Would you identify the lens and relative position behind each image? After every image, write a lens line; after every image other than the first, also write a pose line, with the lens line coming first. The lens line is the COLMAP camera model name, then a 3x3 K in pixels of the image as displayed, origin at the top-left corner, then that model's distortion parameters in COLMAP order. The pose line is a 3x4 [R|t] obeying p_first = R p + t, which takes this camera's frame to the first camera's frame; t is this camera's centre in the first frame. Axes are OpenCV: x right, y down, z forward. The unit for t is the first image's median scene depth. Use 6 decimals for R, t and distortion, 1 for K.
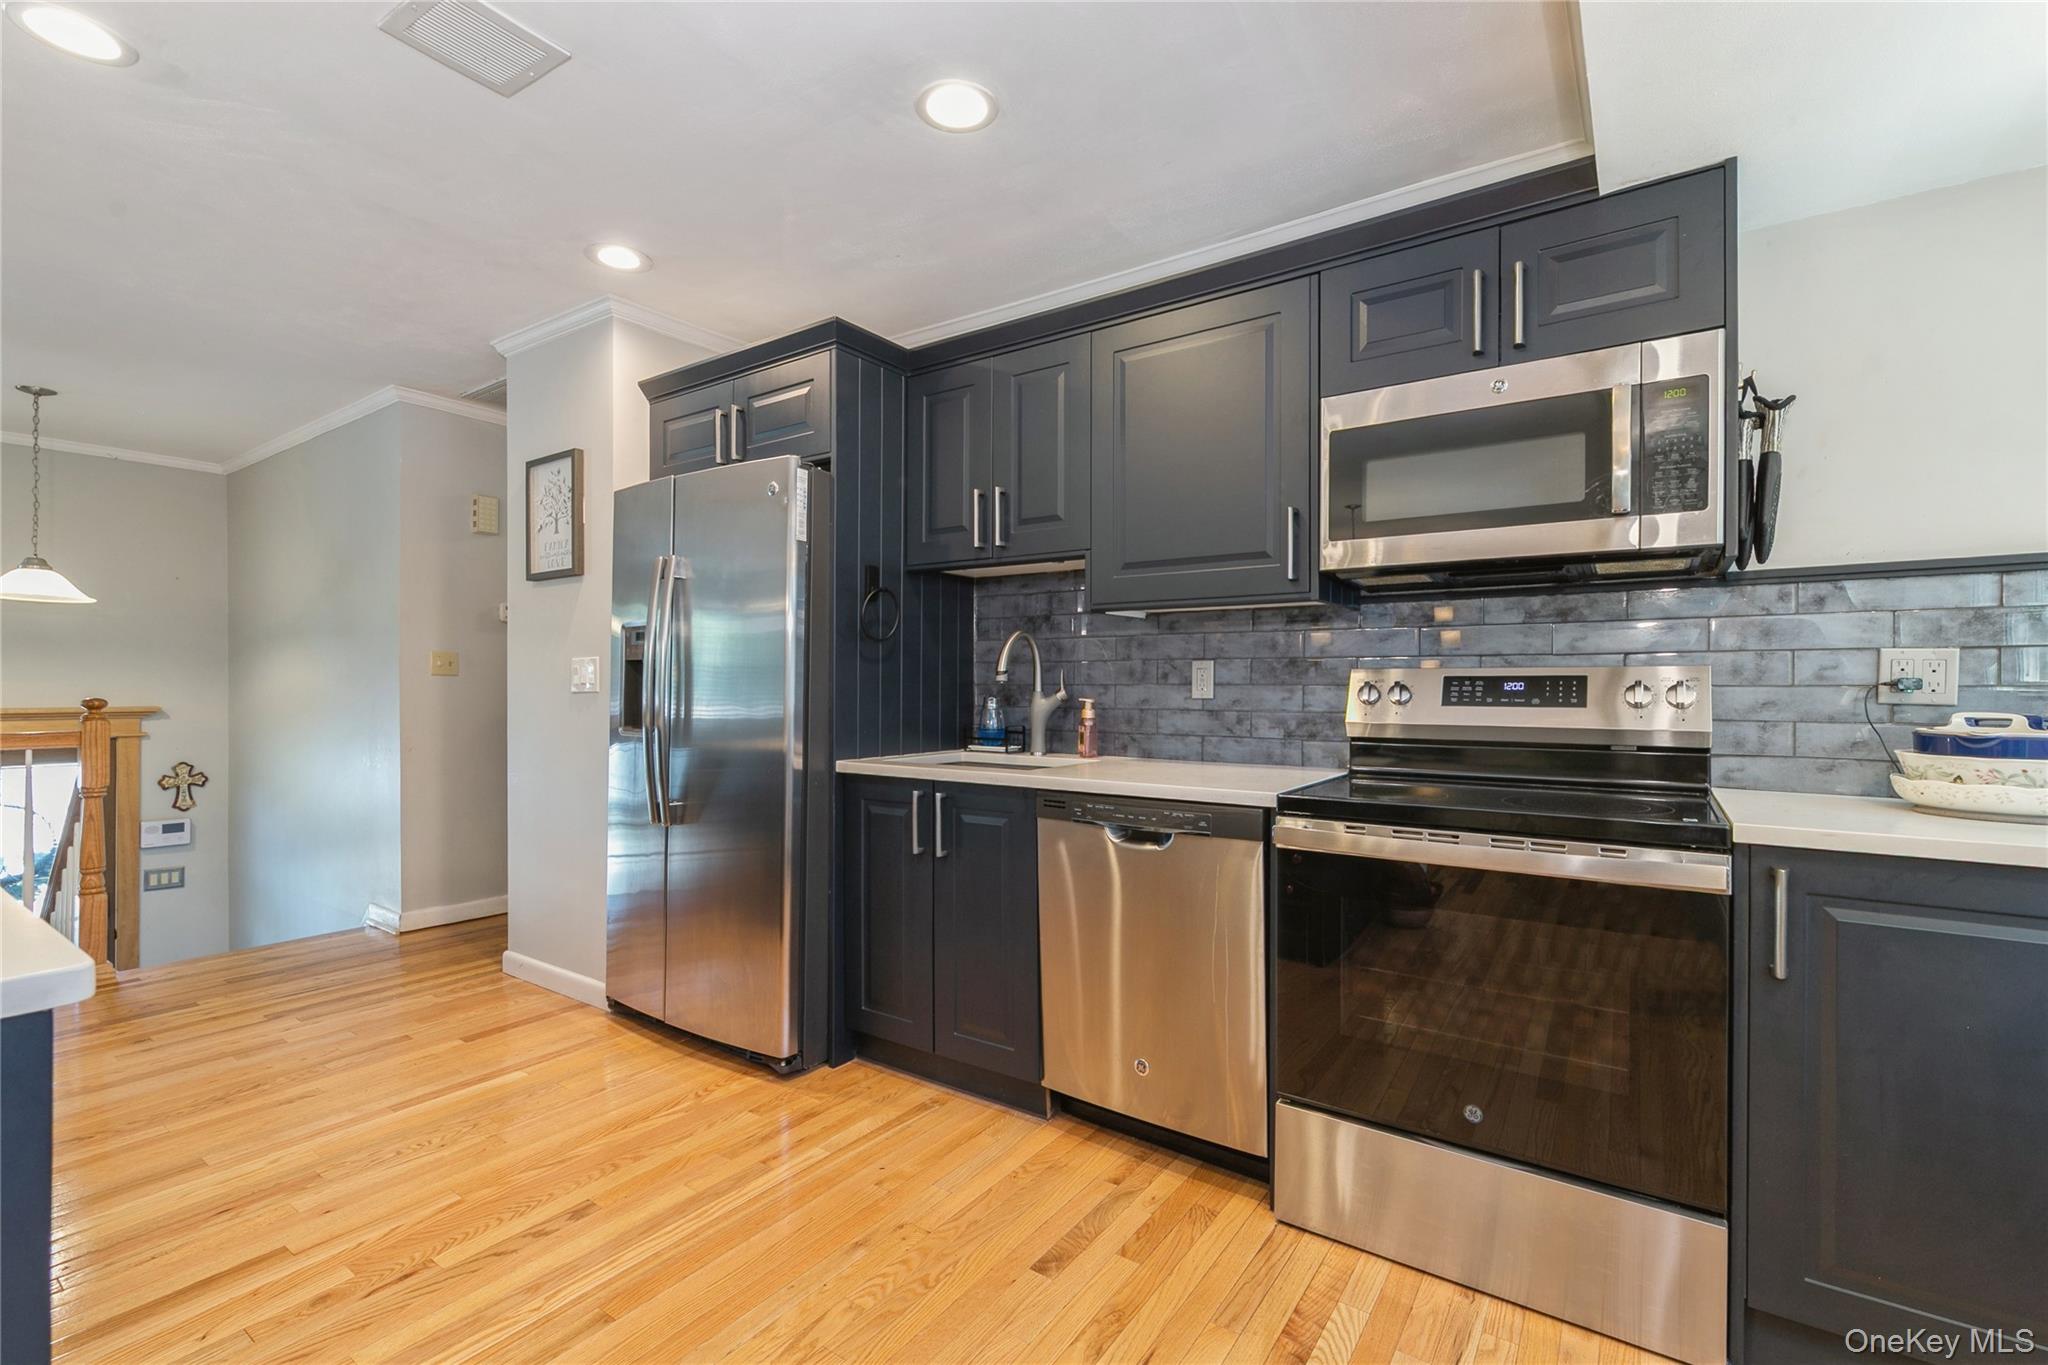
lens RADIAL K [[905.3, 0, 1033.8], [0, 905.3, 688.1], [0, 0, 1]] dist [-0.004269, 0.001284]
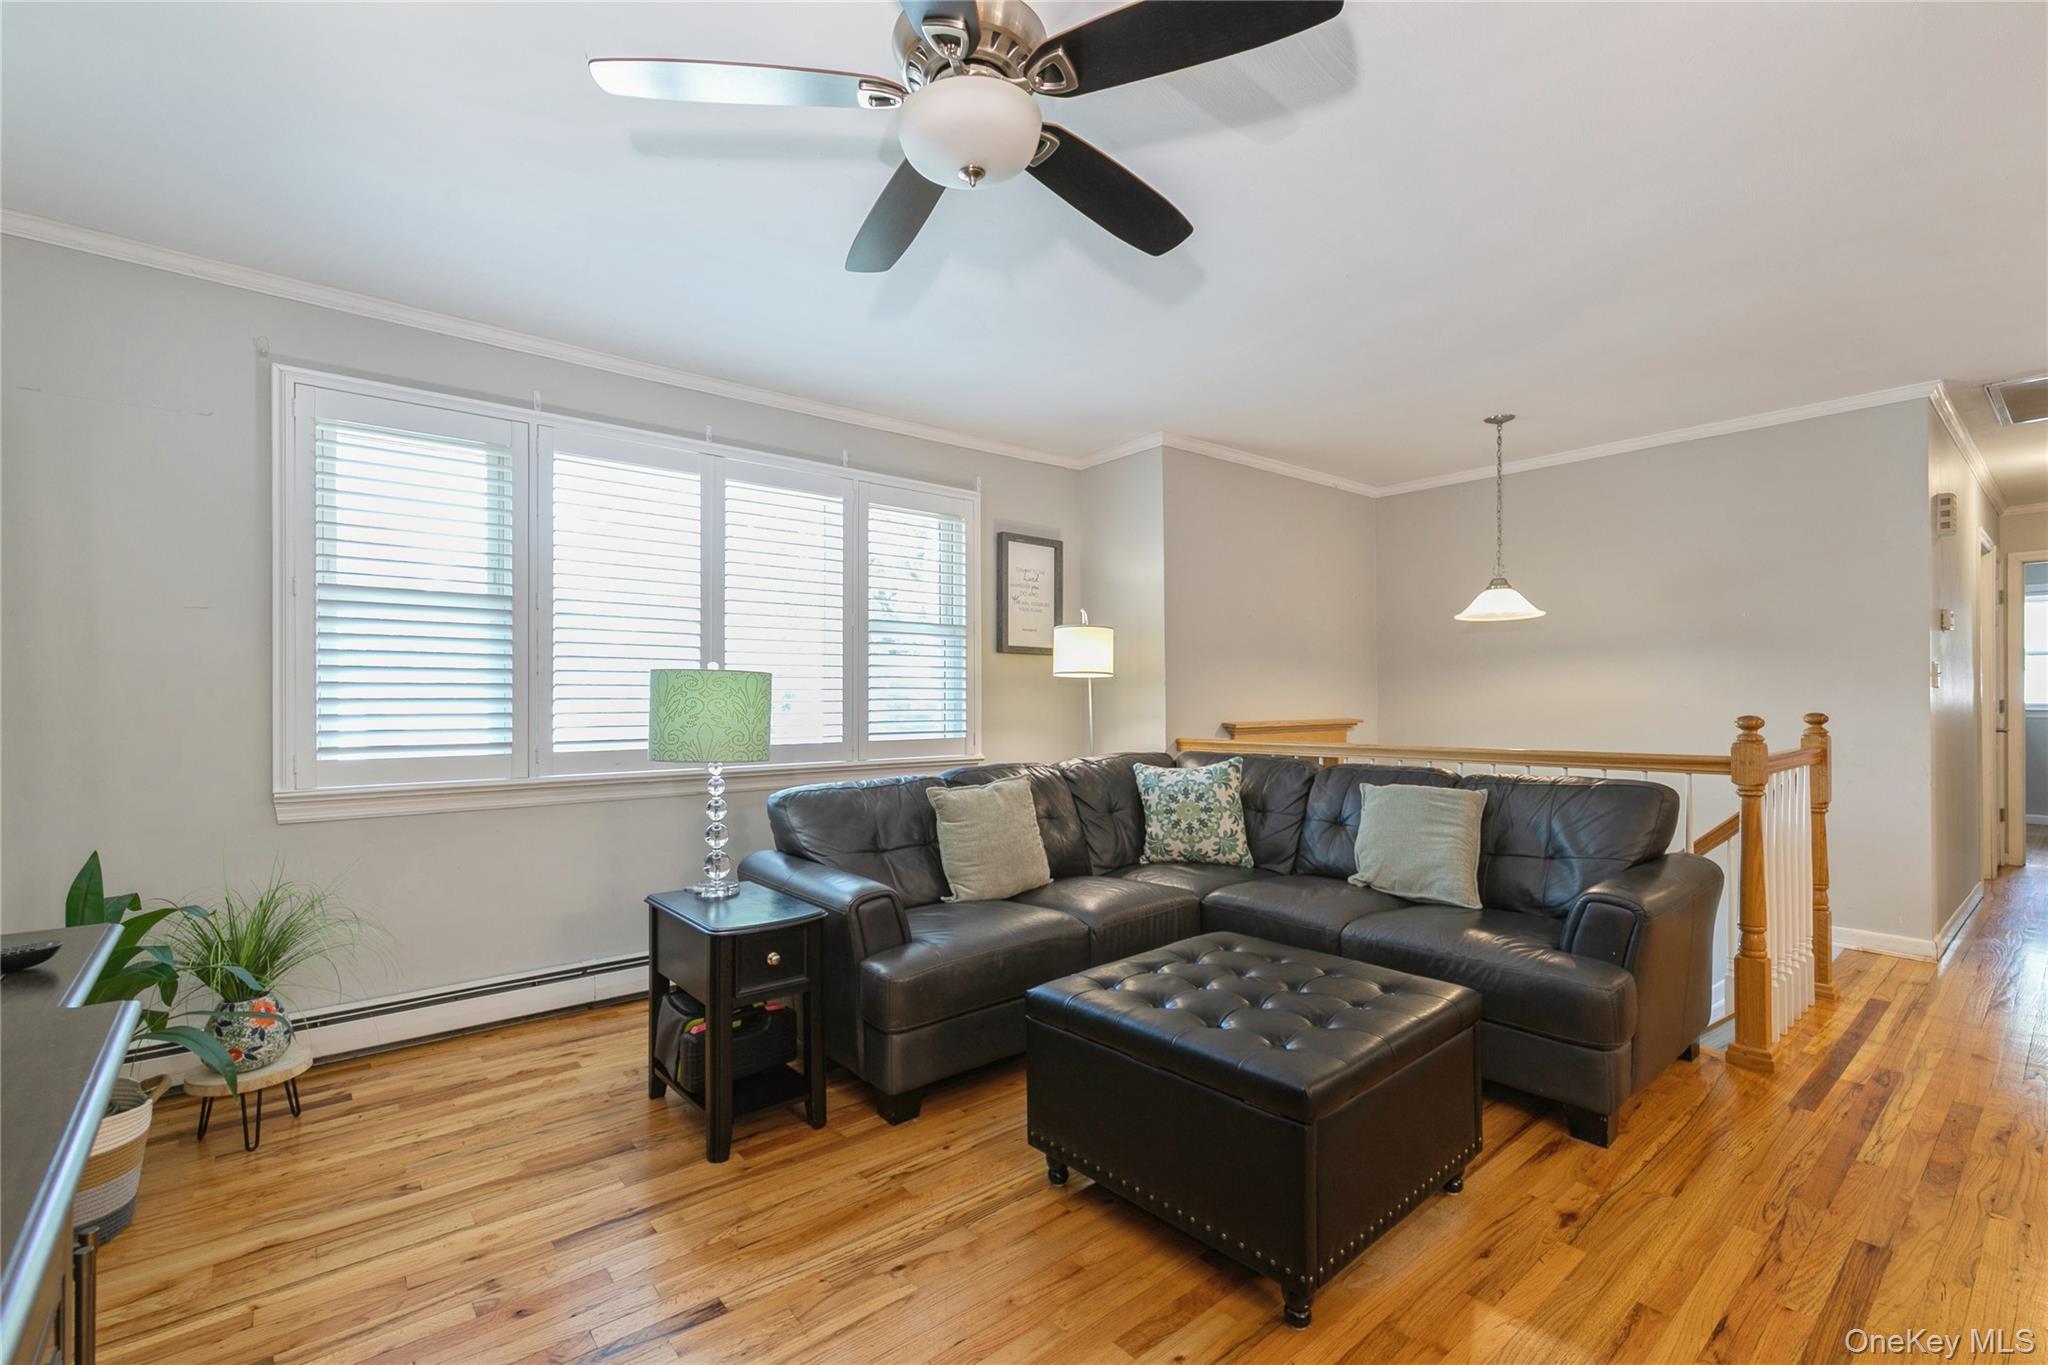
lens RADIAL K [[905.3, 0, 1036.9], [0, 905.3, 696.2], [0, 0, 1]] dist [-0.004269, 0.001284]
pose [[0.962541, -0.005813, -0.271075, -1.618089], [0.005966, 0.999982, -0.000262, -0.012348], [0.271072, -0.001365, 0.962558, -0.194296]]
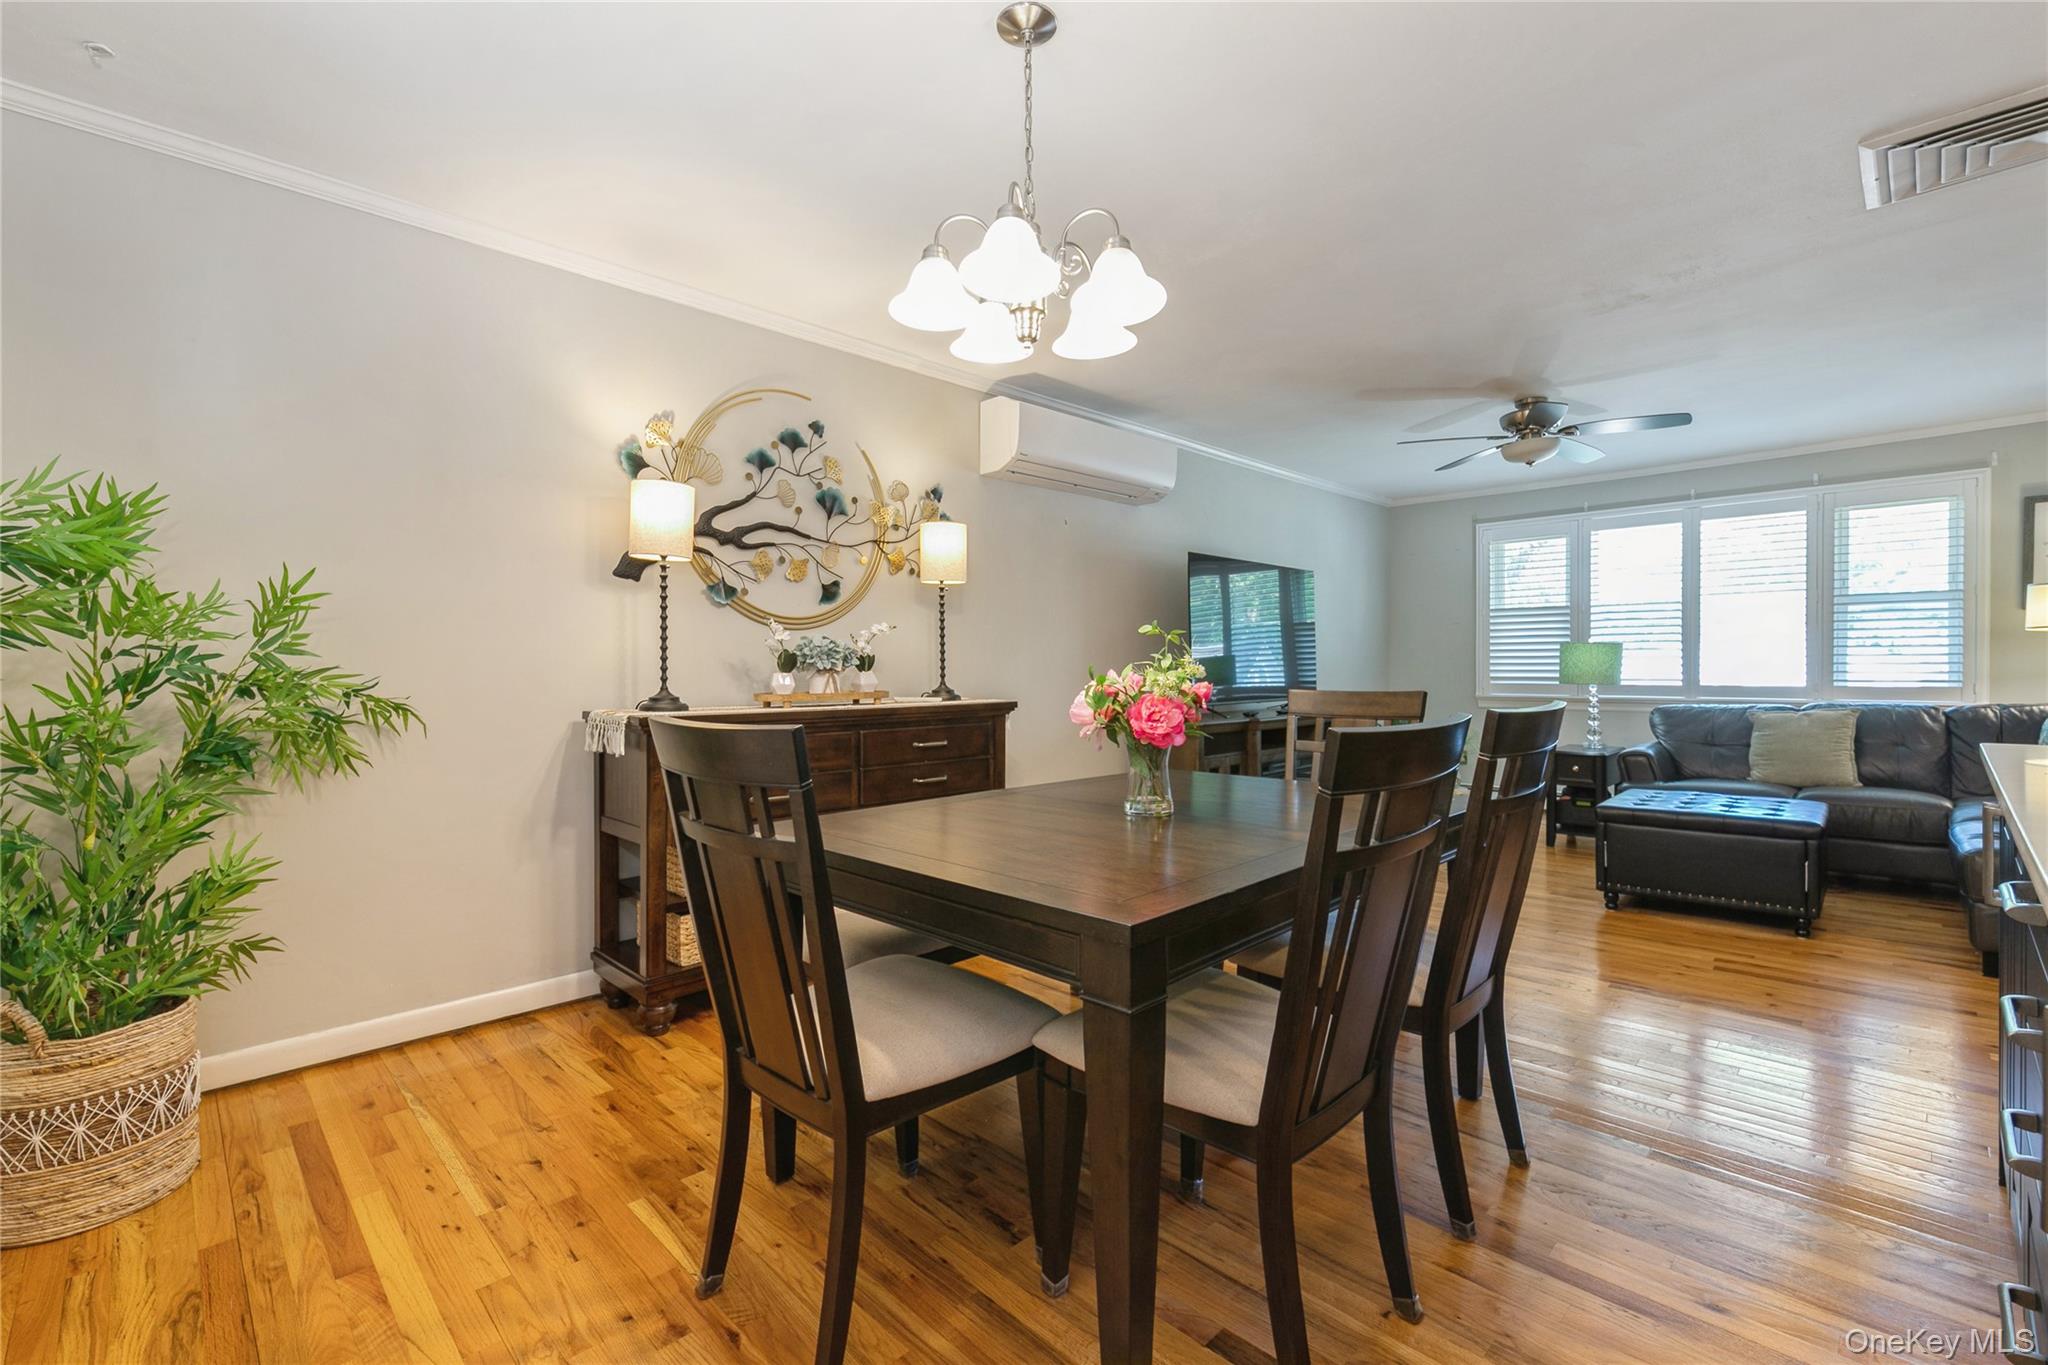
lens RADIAL K [[905.3, 0, 1026.6], [0, 905.3, 679.7], [0, 0, 1]] dist [-0.004269, 0.001284]
pose [[-0.188270, 0.008471, -0.982081, -0.311532], [0.007185, 0.999948, 0.007248, 0.009629], [0.982091, -0.005691, -0.188321, -0.200489]]
